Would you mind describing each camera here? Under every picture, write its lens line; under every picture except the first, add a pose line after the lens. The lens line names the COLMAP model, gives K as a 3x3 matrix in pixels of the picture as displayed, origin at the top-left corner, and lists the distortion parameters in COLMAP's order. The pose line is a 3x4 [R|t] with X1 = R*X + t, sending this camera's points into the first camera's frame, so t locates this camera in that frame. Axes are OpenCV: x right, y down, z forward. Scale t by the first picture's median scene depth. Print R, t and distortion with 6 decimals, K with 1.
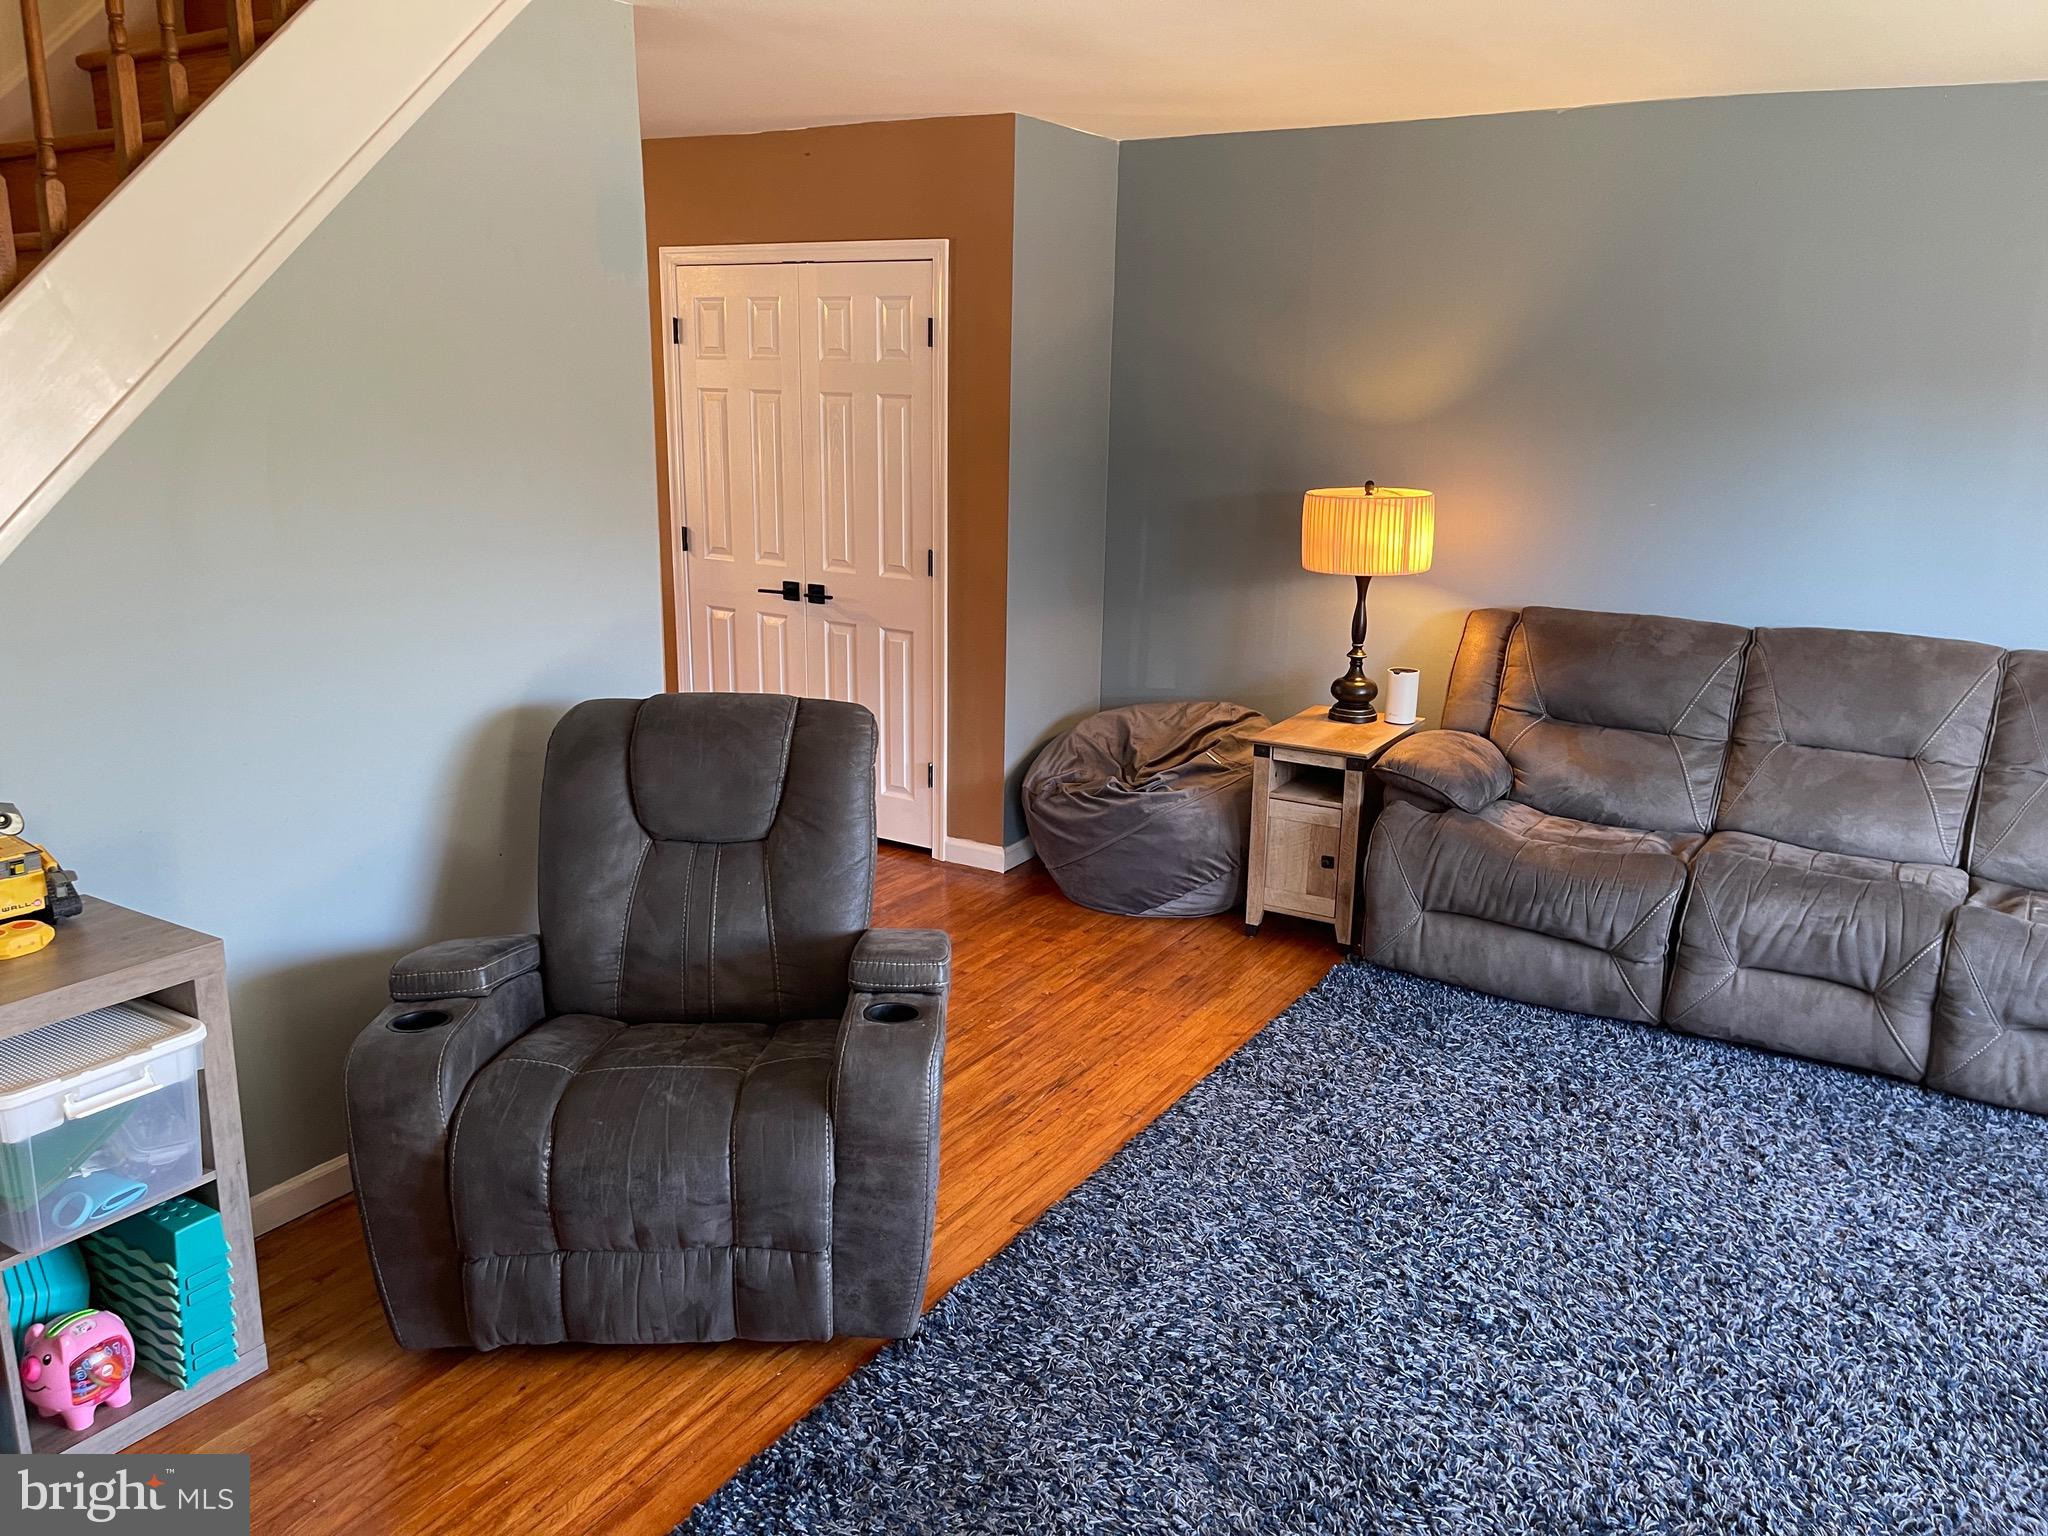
lens RADIAL K [[1545.3, 0, 1026.8], [0, 1545.3, 778.9], [0, 0, 1]] dist [0.076198, -0.099045]
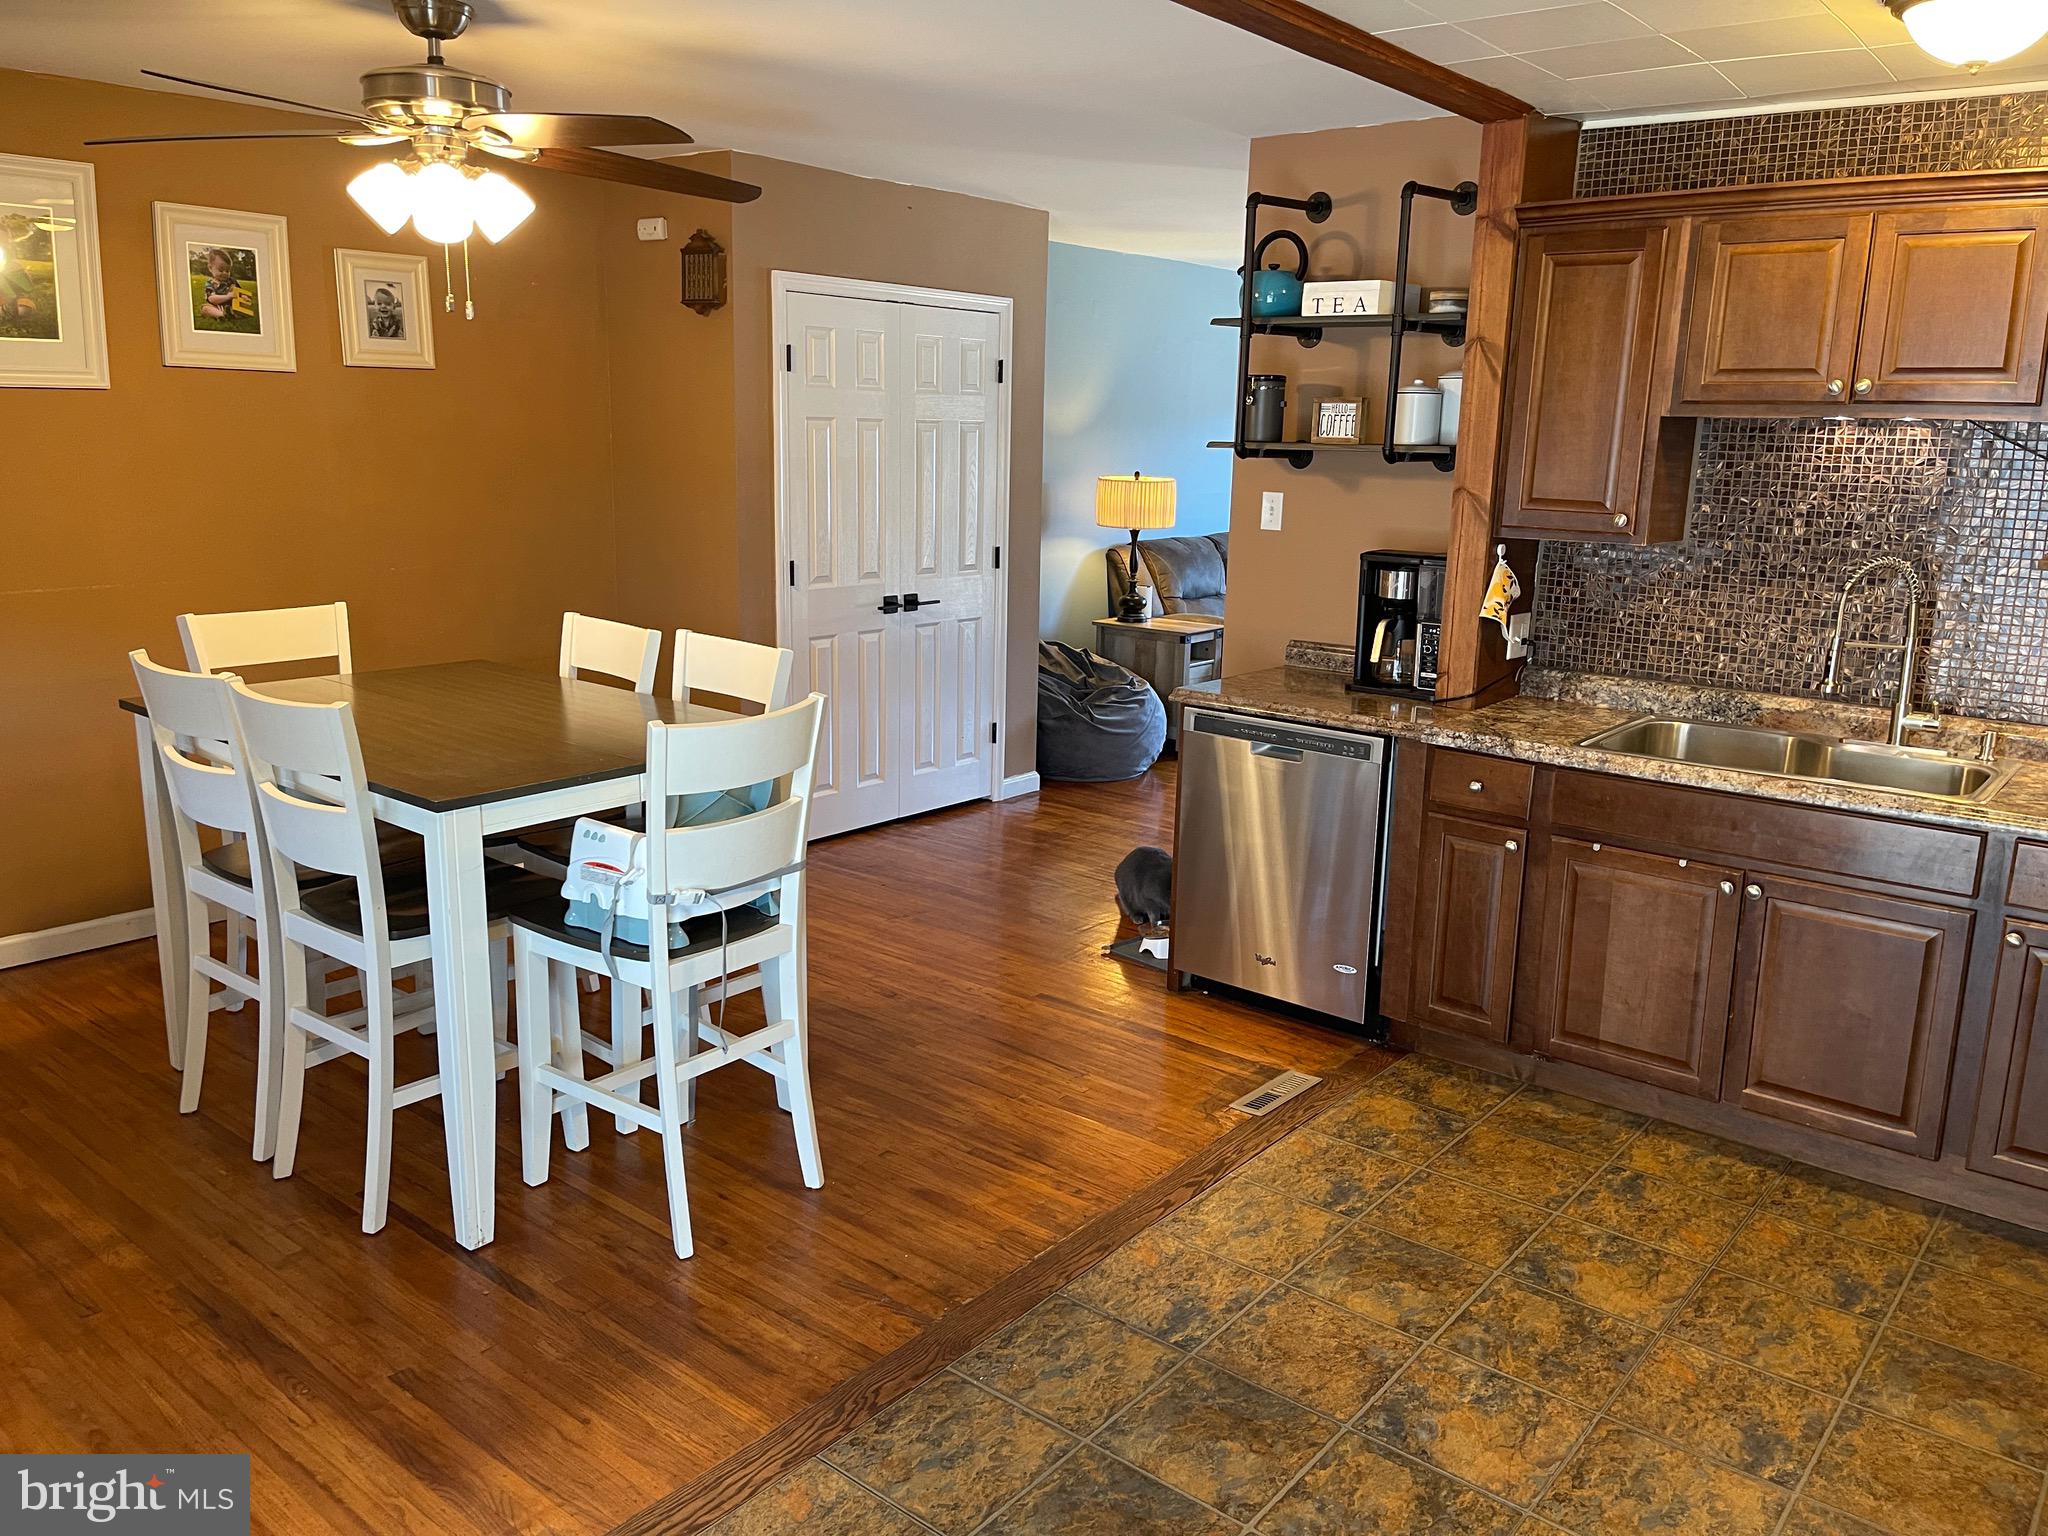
lens RADIAL K [[1545.3, 0, 1037.3], [0, 1545.3, 757.9], [0, 0, 1]] dist [0.076198, -0.099045]
pose [[0.127980, -0.223004, 0.966380, -1.649430], [0.231280, 0.954239, 0.189573, -0.275005], [-0.964433, 0.199243, 0.173700, 1.017896]]
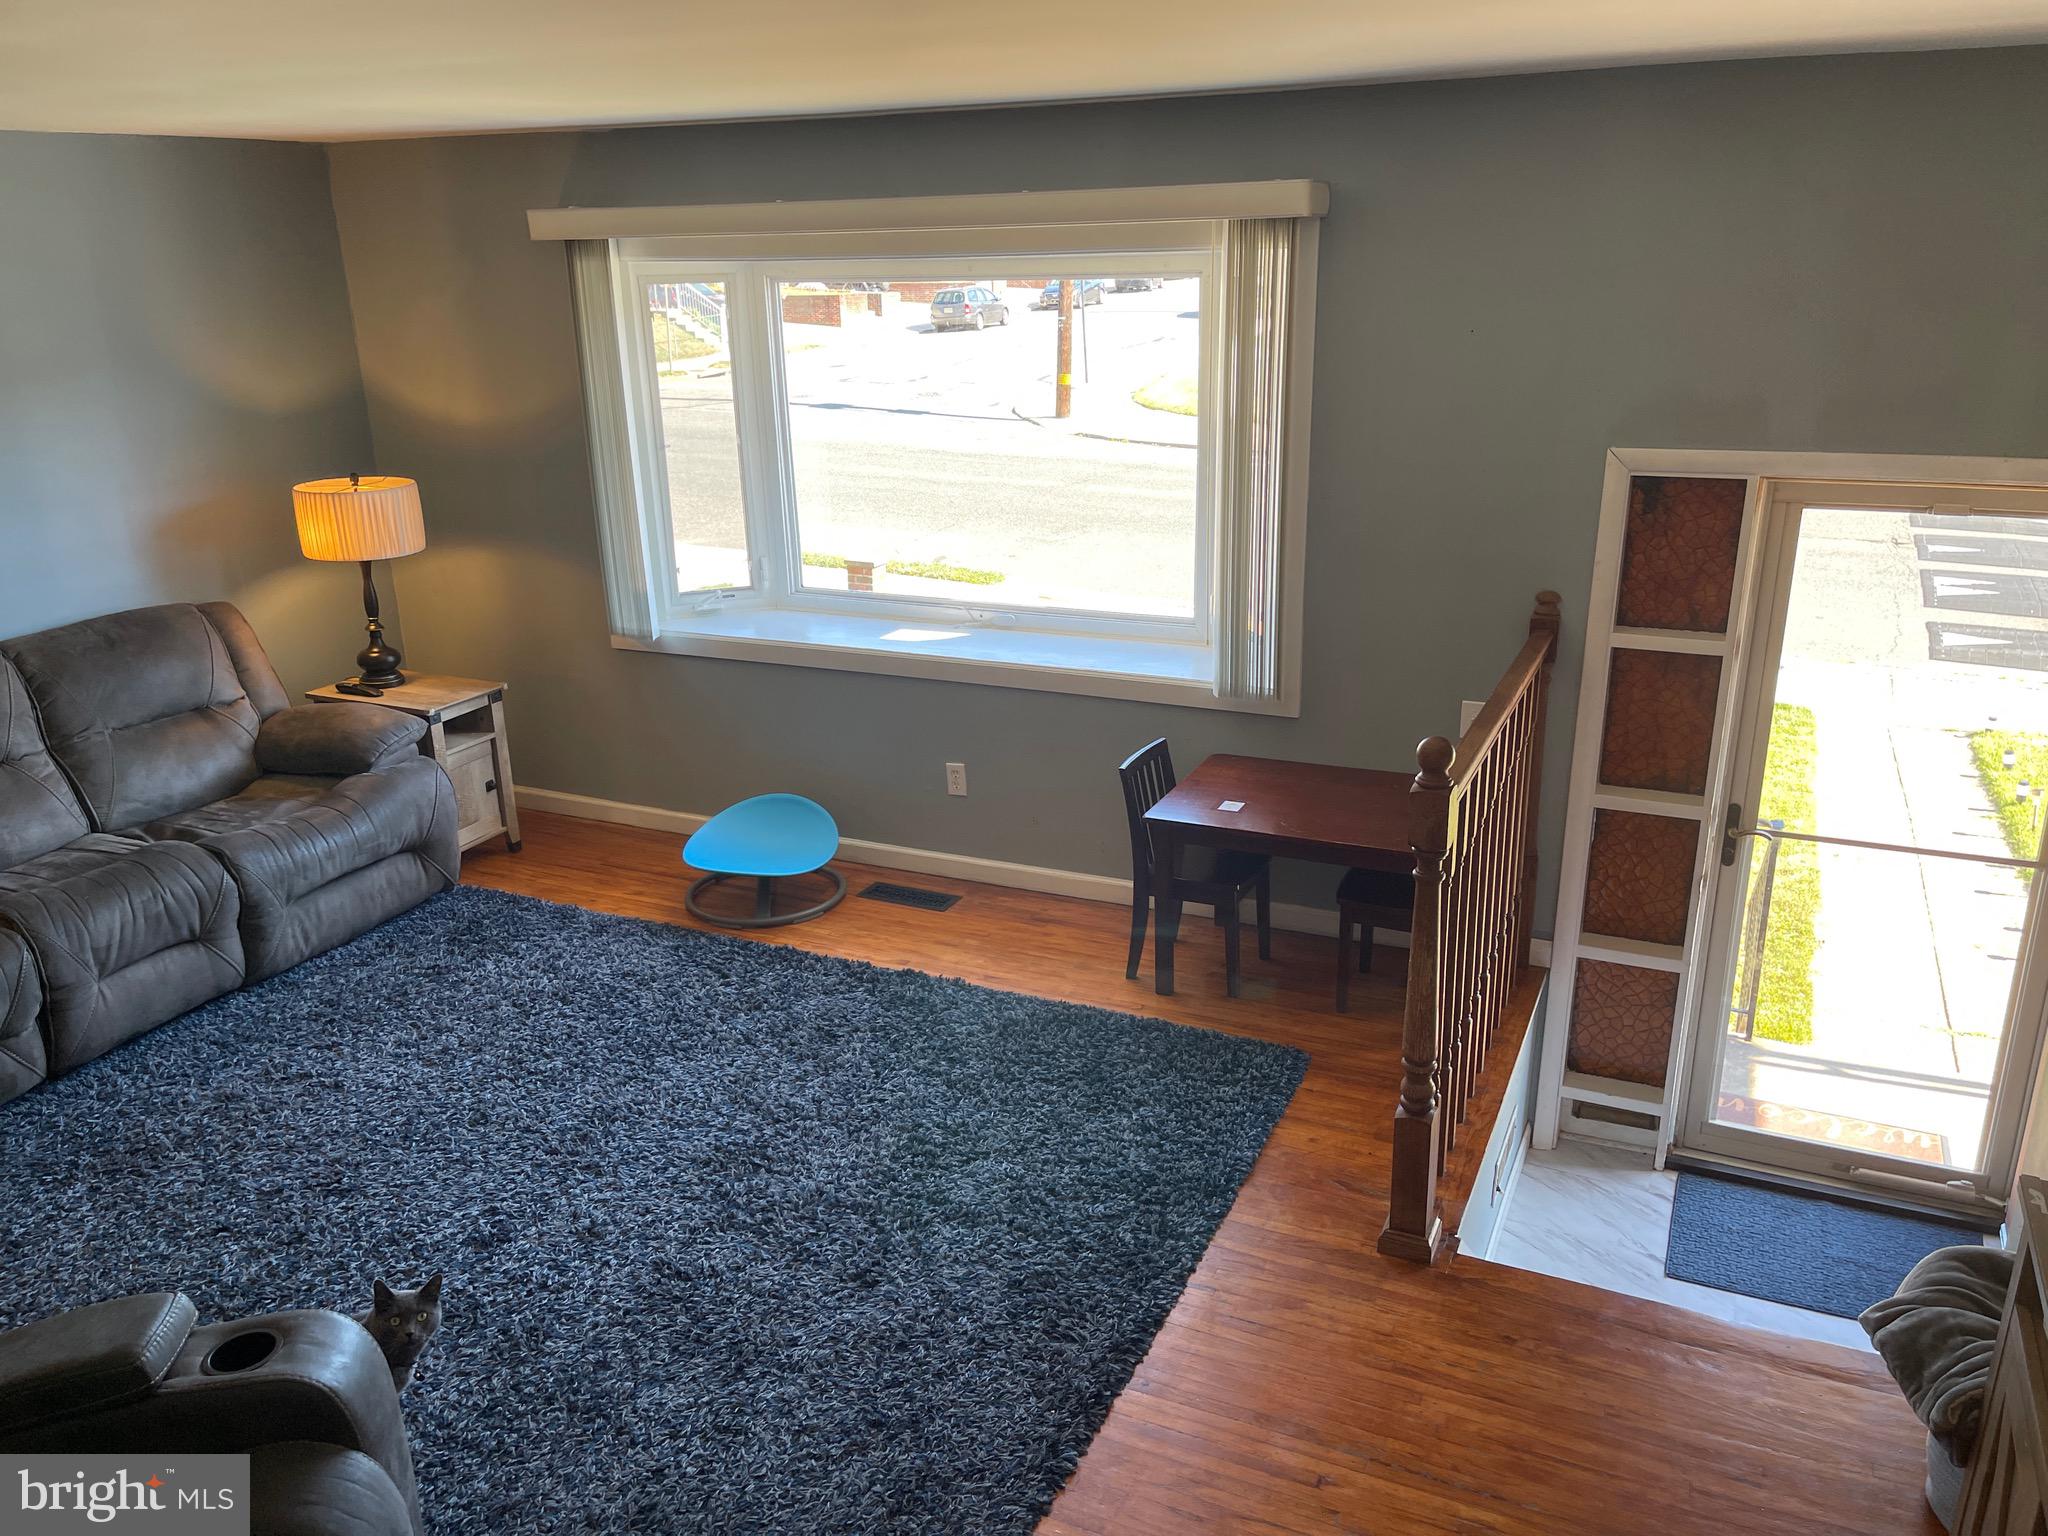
lens RADIAL K [[1545.3, 0, 1052.8], [0, 1545.3, 767.6], [0, 0, 1]] dist [0.076198, -0.099045]
pose [[-0.122693, -0.330418, 0.935826, -0.544324], [0.266817, 0.897251, 0.351780, -0.201581], [-0.955905, 0.292855, -0.021925, 0.348146]]
